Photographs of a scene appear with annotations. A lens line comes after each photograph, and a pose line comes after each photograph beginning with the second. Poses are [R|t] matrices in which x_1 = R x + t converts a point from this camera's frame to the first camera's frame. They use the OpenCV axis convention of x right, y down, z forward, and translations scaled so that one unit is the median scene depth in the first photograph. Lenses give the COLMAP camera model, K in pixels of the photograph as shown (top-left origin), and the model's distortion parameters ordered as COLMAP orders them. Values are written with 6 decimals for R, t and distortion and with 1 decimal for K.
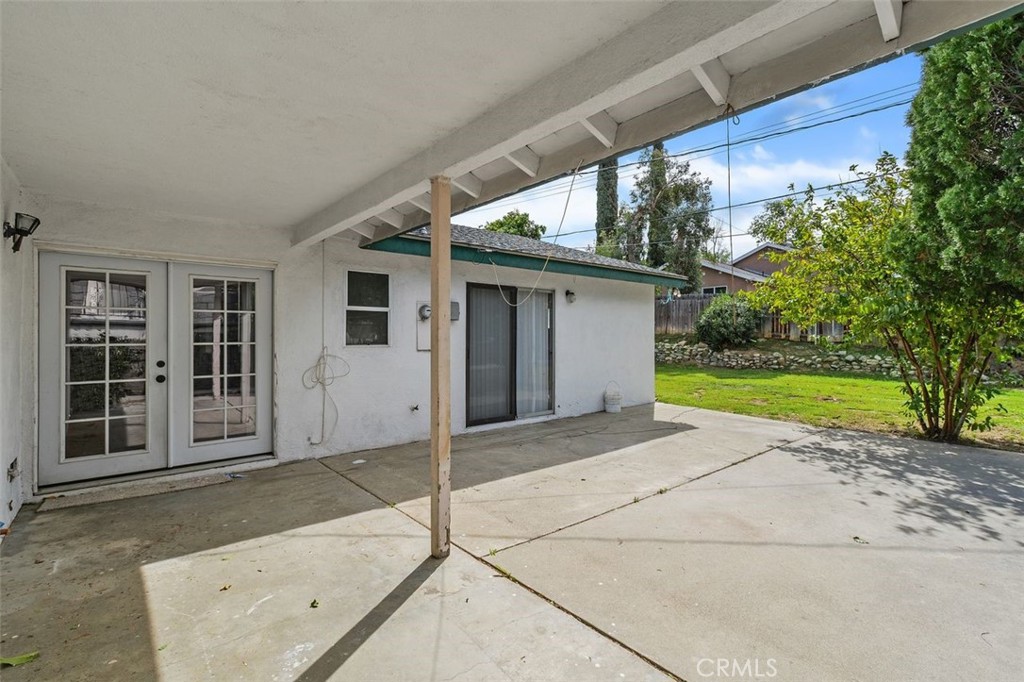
lens RADIAL K [[466.9, 0, 522.3], [0, 466.9, 334.8], [0, 0, 1]] dist [-0.001951, 0.001011]
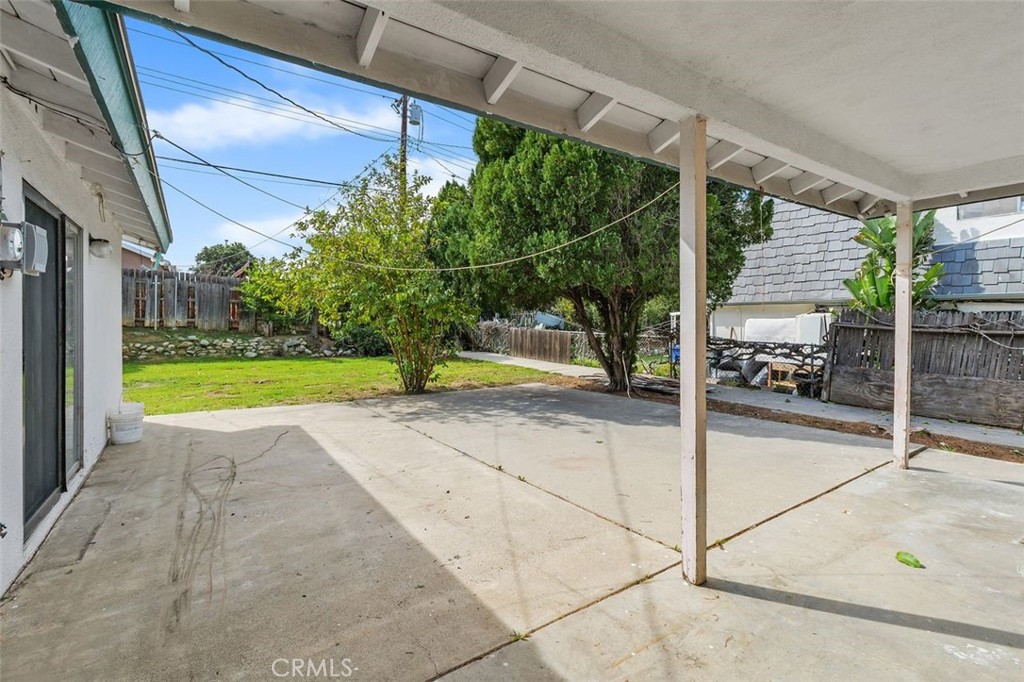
lens RADIAL K [[466.9, 0, 505.2], [0, 466.9, 324.5], [0, 0, 1]] dist [-0.001951, 0.001011]
pose [[0.121713, -0.007162, 0.992540, -0.428982], [-0.001928, 0.999970, 0.007452, 0.006031], [-0.992563, -0.002820, 0.121695, 0.512510]]
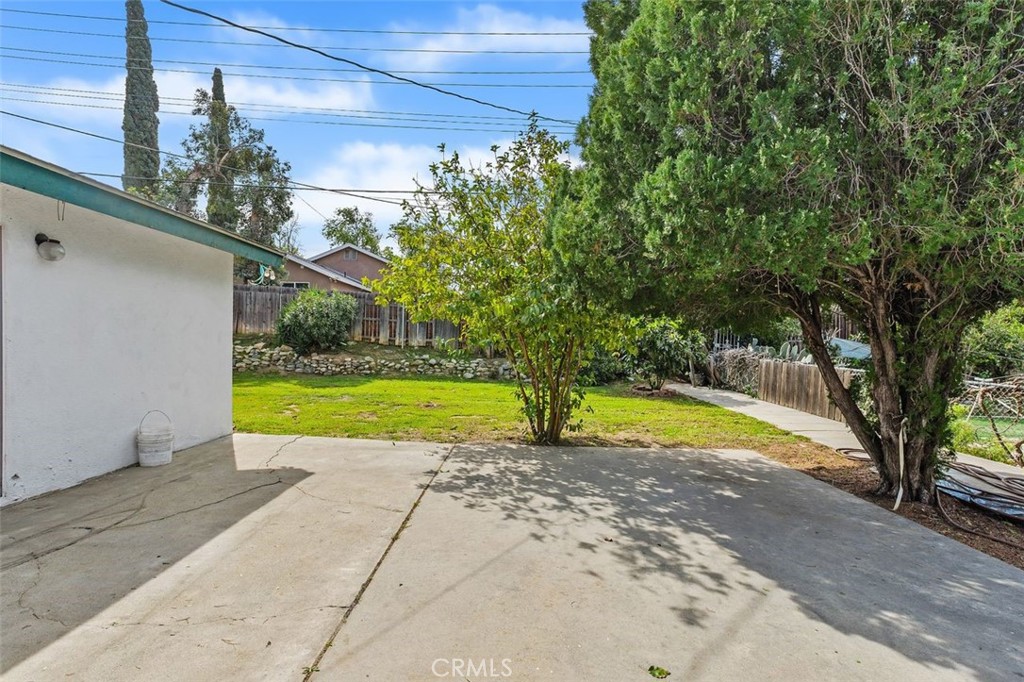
lens RADIAL K [[466.9, 0, 515.6], [0, 466.9, 362.3], [0, 0, 1]] dist [-0.001951, 0.001011]
pose [[0.657657, -0.014551, 0.753177, 0.064668], [-0.025765, 0.998794, 0.041794, 0.004493], [-0.752877, -0.046892, 0.656489, 0.349509]]
